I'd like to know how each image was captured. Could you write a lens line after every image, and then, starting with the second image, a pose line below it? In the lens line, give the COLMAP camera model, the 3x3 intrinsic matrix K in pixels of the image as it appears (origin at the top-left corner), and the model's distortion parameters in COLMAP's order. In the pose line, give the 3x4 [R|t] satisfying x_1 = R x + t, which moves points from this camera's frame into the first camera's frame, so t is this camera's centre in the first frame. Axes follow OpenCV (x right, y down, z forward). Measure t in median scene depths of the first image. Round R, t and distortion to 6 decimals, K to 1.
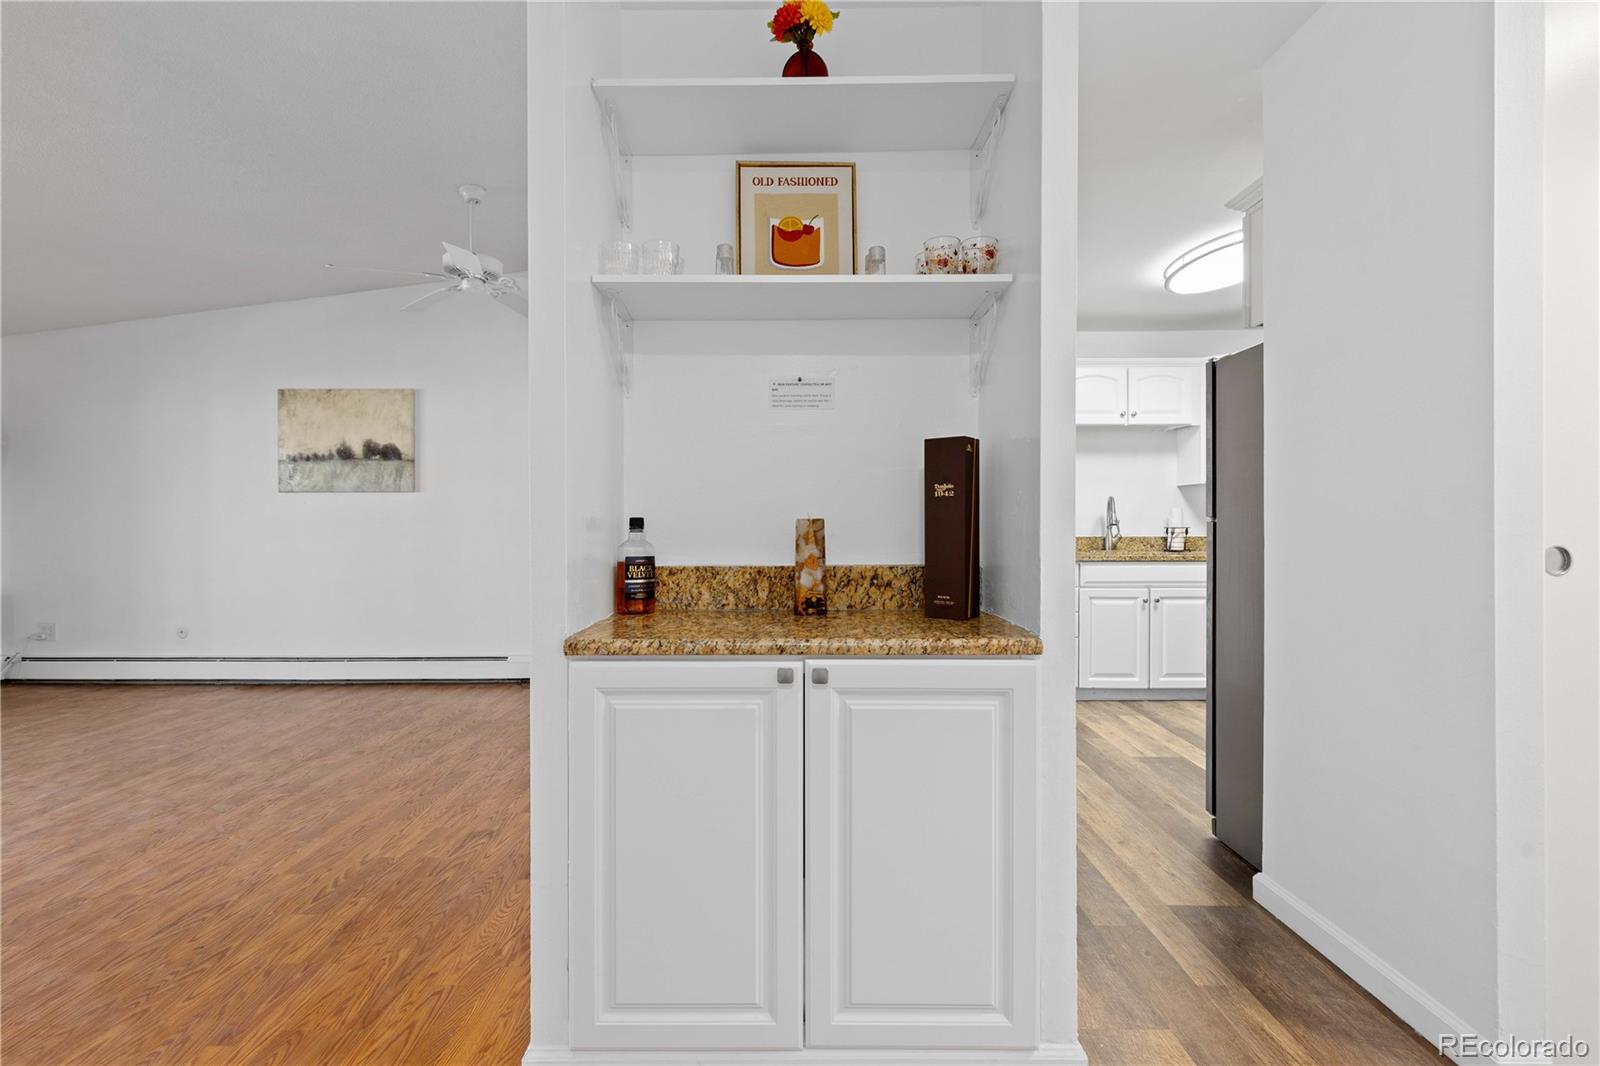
lens RADIAL K [[729.1, 0, 796.2], [0, 729.1, 524.1], [0, 0, 1]] dist [0.009227, -0.001358]
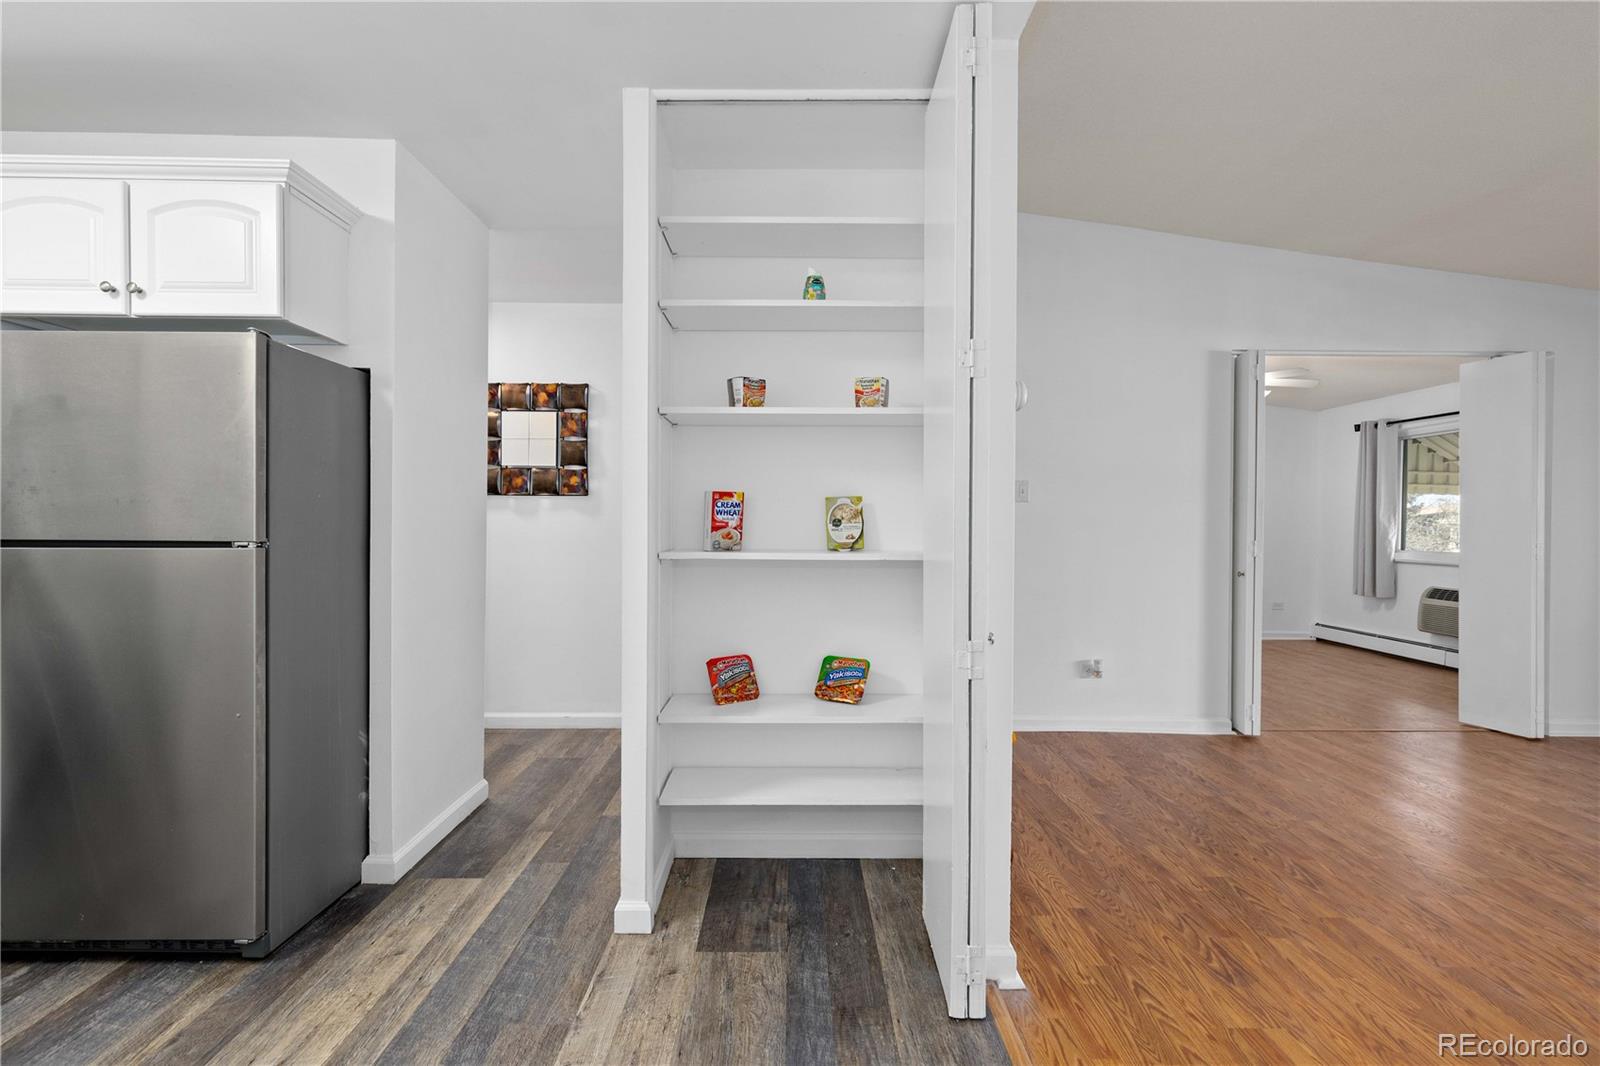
lens RADIAL K [[729.1, 0, 790.9], [0, 729.1, 526.3], [0, 0, 1]] dist [0.009227, -0.001358]
pose [[-0.999985, -0.004500, -0.003164, 0.017506], [-0.004516, 0.999977, 0.005060, -0.023401], [0.003141, 0.005074, -0.999982, 1.274054]]
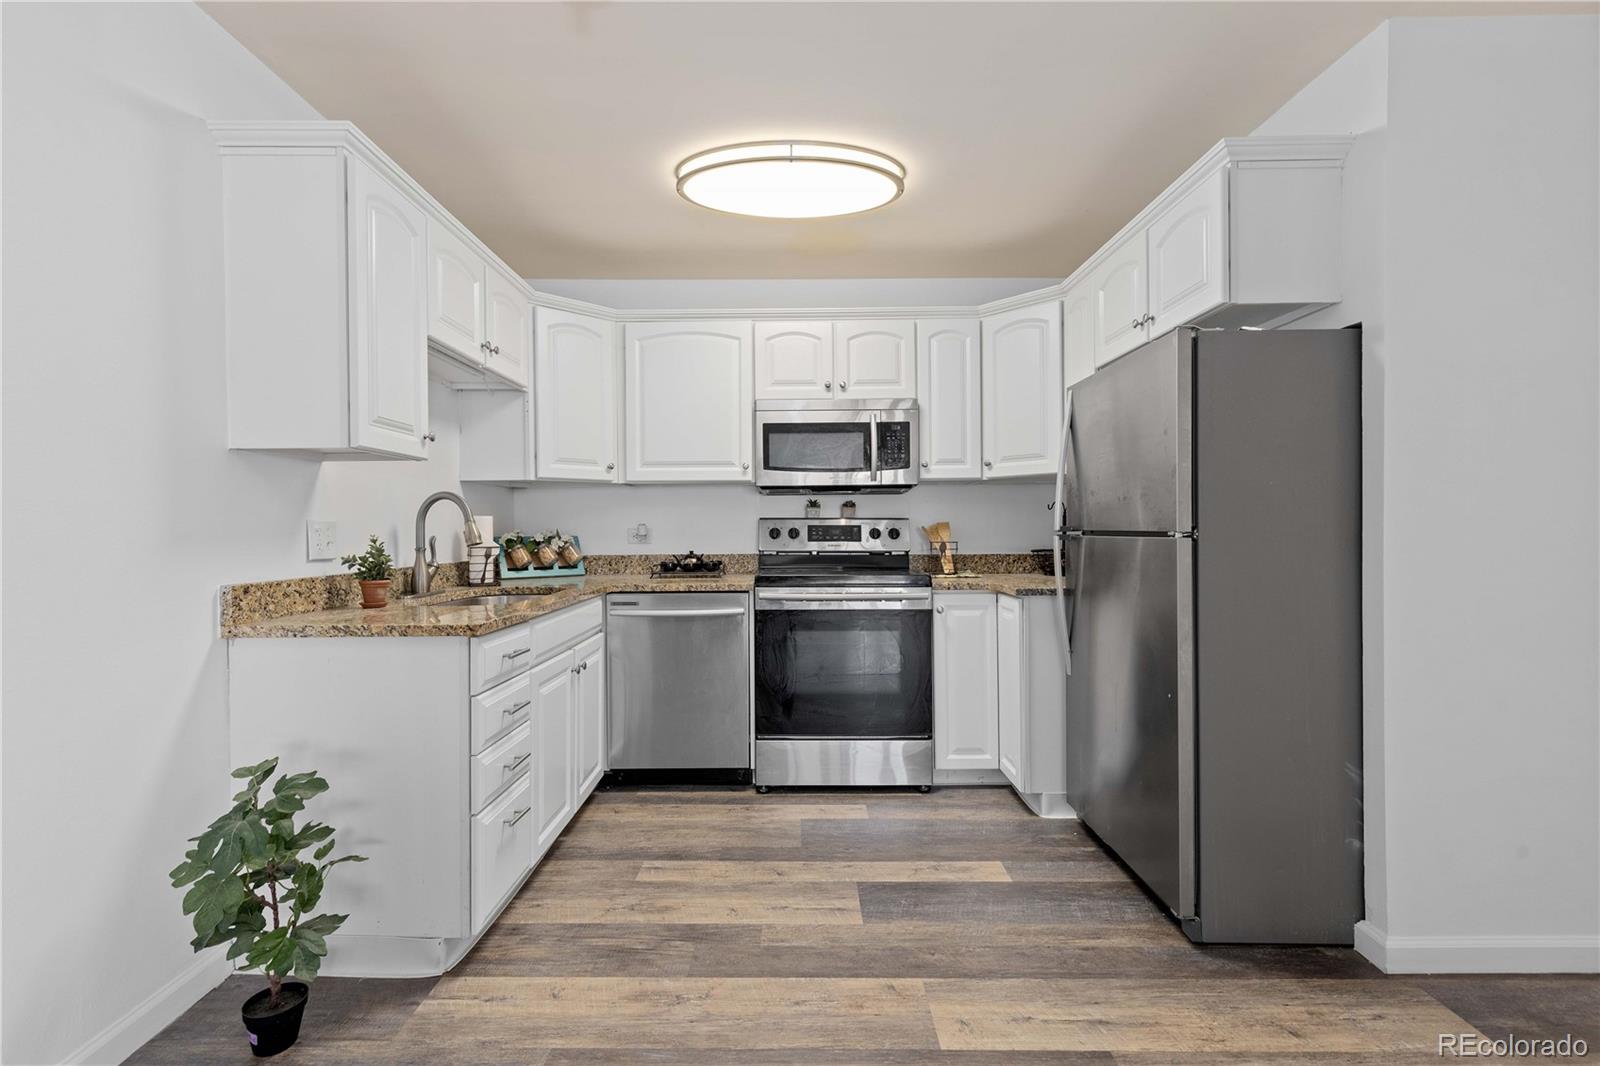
lens RADIAL K [[729.1, 0, 792.2], [0, 729.1, 528.8], [0, 0, 1]] dist [0.009227, -0.001358]
pose [[0.003517, -0.001028, 0.999993, -0.148726], [0.007784, 0.999969, 0.001000, -0.012567], [-0.999964, 0.007781, 0.003525, 1.023728]]
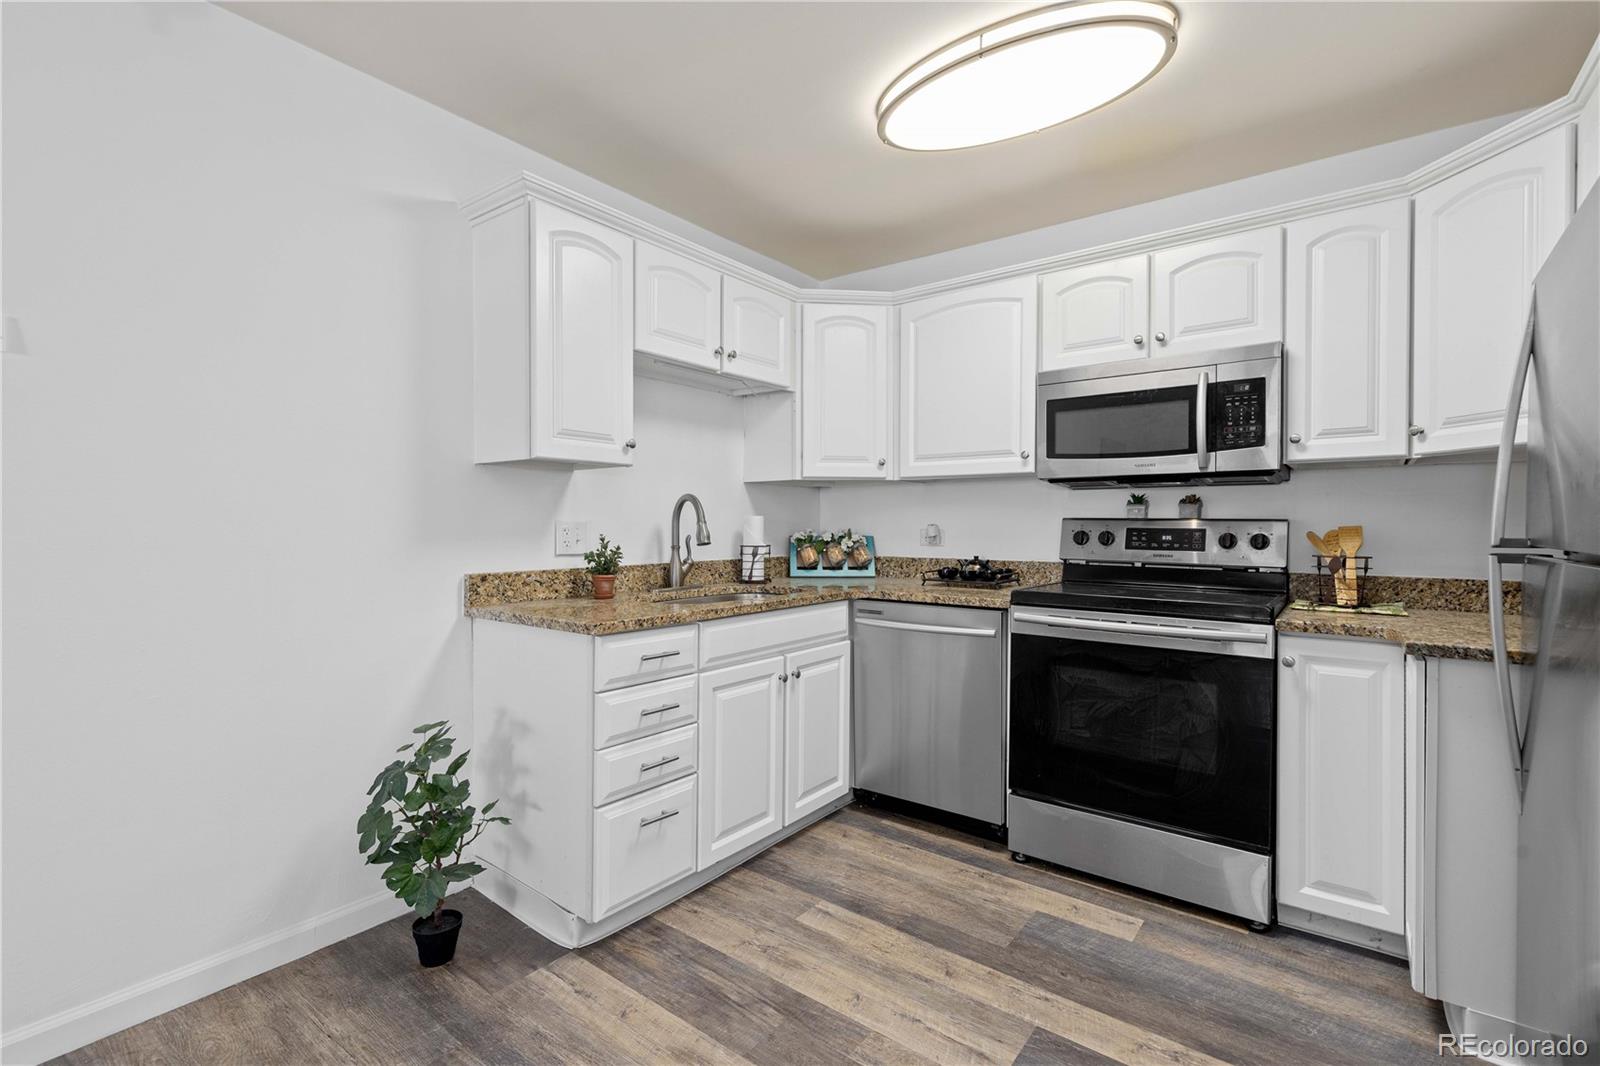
lens RADIAL K [[729.1, 0, 791.6], [0, 729.1, 529.2], [0, 0, 1]] dist [0.009227, -0.001358]
pose [[0.612386, -0.004166, 0.790548, 0.036883], [-0.002300, 0.999972, 0.007052, -0.019863], [-0.790556, -0.006137, 0.612359, 0.805418]]
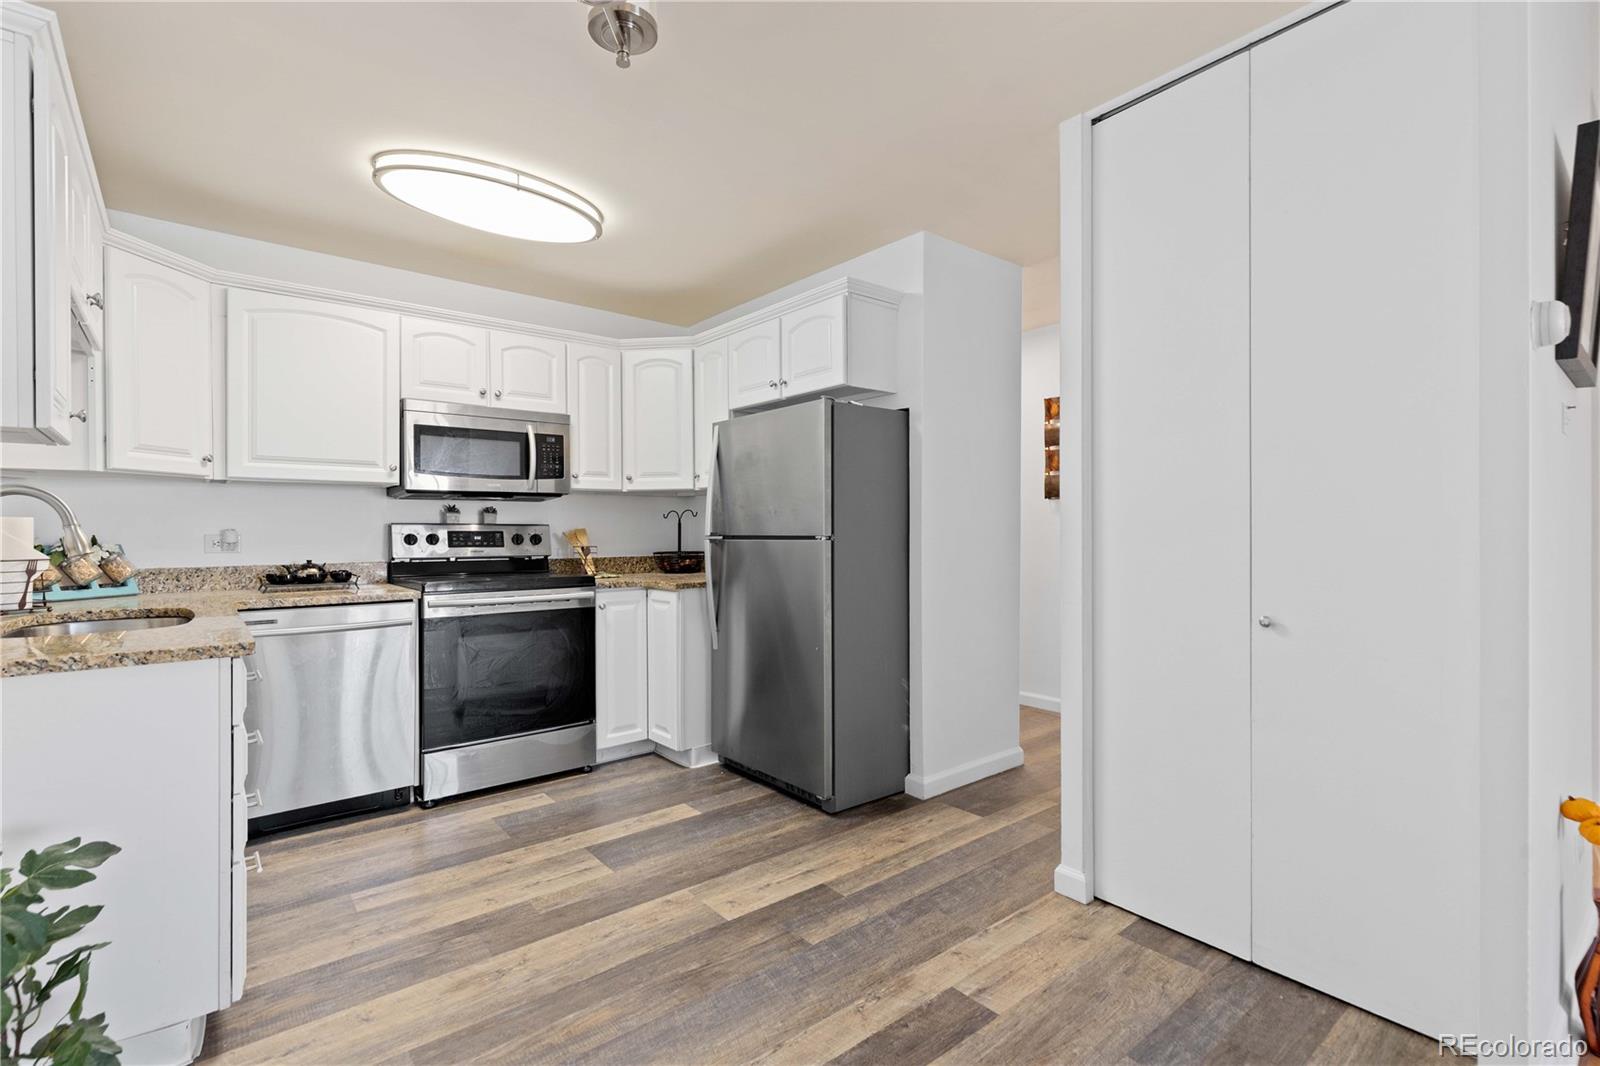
lens RADIAL K [[729.1, 0, 791.7], [0, 729.1, 530.2], [0, 0, 1]] dist [0.009227, -0.001358]
pose [[-0.632197, 0.004635, 0.774794, -0.201465], [0.005755, 0.999983, -0.001286, -0.013642], [-0.774786, 0.003646, -0.632213, 1.277458]]
